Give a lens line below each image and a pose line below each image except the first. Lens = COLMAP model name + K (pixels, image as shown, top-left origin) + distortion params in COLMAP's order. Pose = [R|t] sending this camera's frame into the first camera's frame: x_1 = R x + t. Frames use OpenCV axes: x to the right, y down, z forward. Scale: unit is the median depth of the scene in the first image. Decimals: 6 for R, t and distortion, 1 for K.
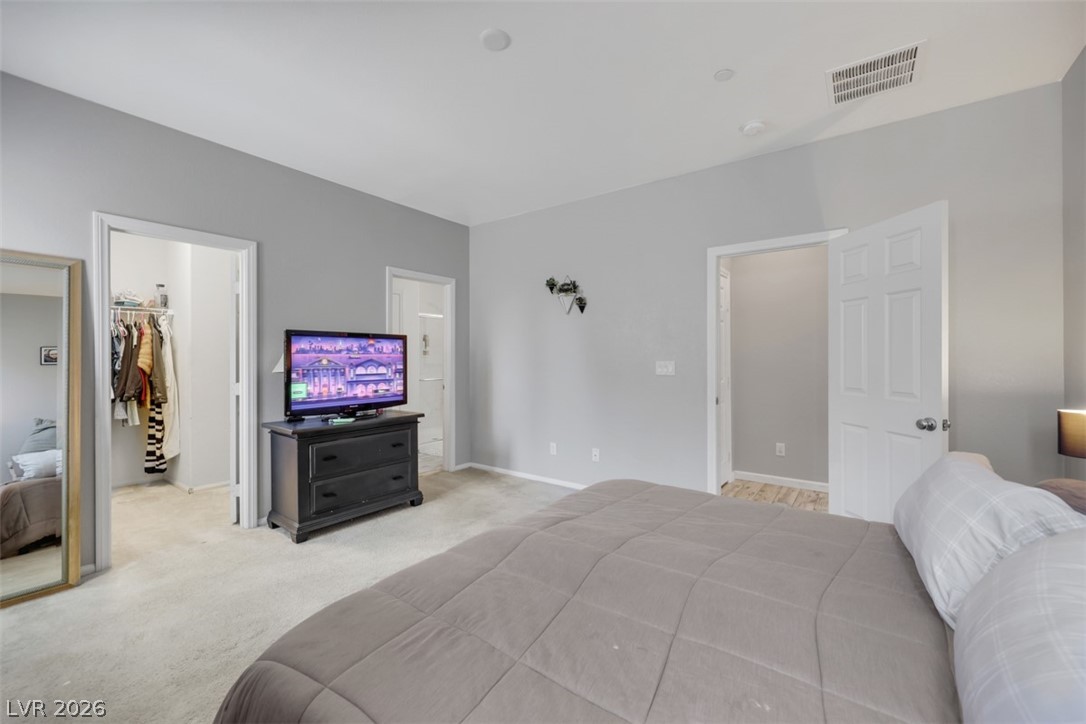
lens RADIAL K [[438.2, 0, 542.0], [0, 438.2, 358.1], [0, 0, 1]] dist [-0.002044, 0.000223]
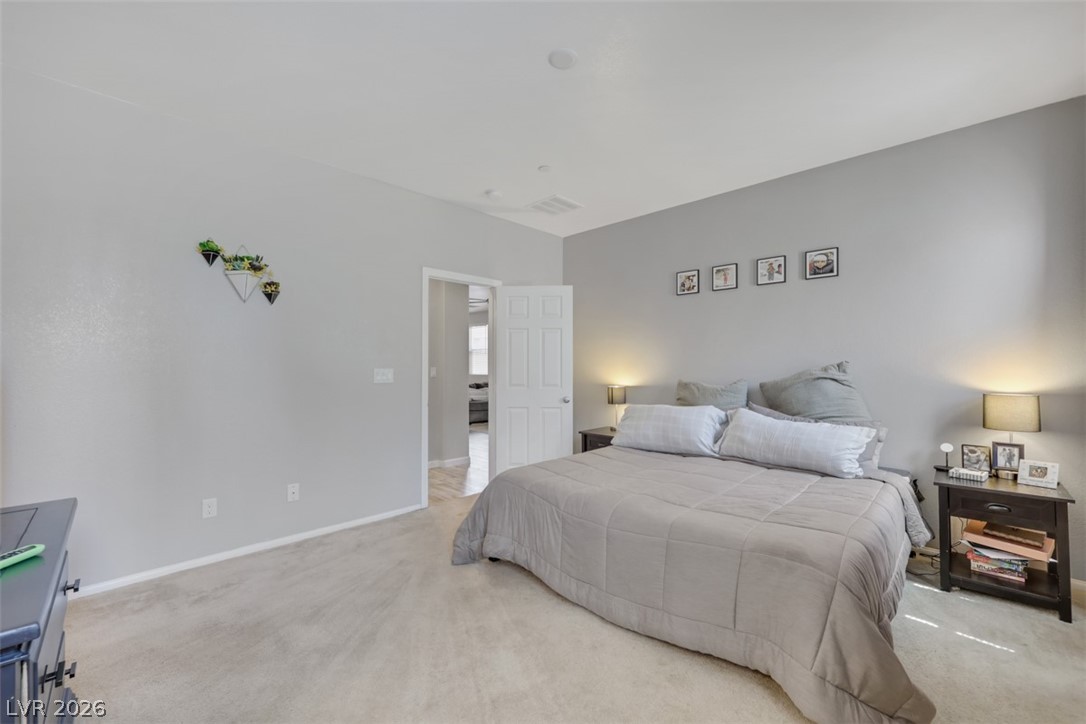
lens RADIAL K [[438.2, 0, 542.0], [0, 438.2, 358.1], [0, 0, 1]] dist [-0.002044, 0.000223]
pose [[0.149900, 0.018471, 0.988529, -0.661048], [0.001569, 0.999820, -0.018920, 0.002768], [-0.988700, 0.004387, 0.149844, 0.527574]]
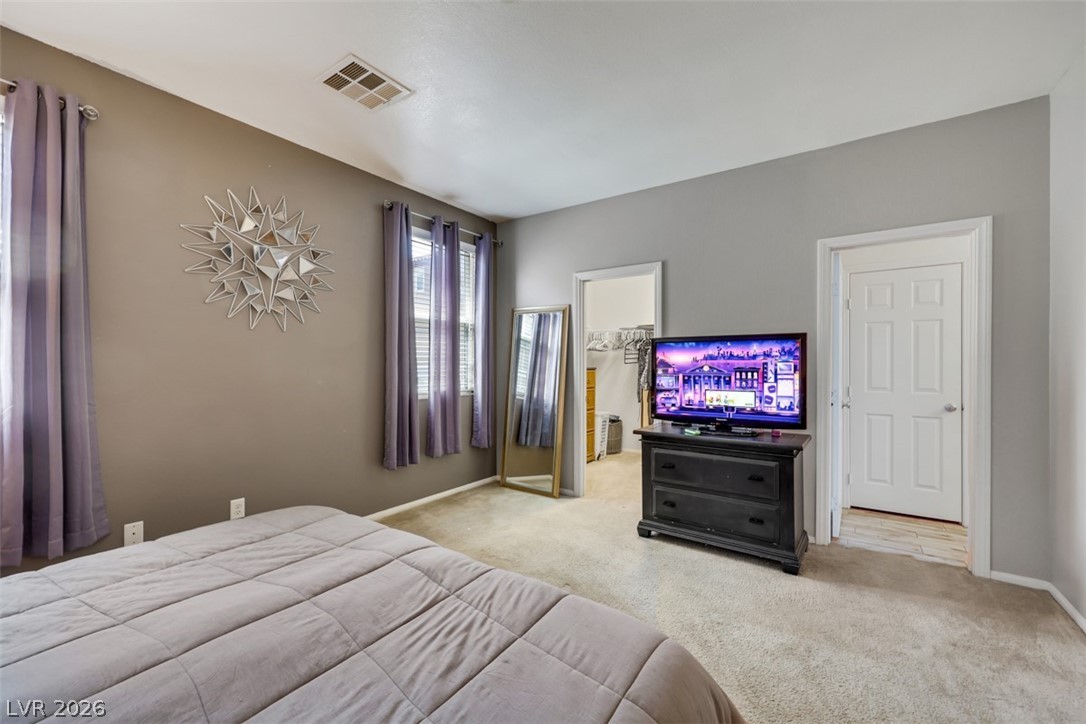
lens RADIAL K [[438.2, 0, 542.0], [0, 438.2, 358.1], [0, 0, 1]] dist [-0.002044, 0.000223]
pose [[0.023723, -0.005824, -0.999702, 0.435576], [-0.000189, 0.999983, -0.005830, -0.008556], [0.999719, 0.000327, 0.023721, 0.610906]]
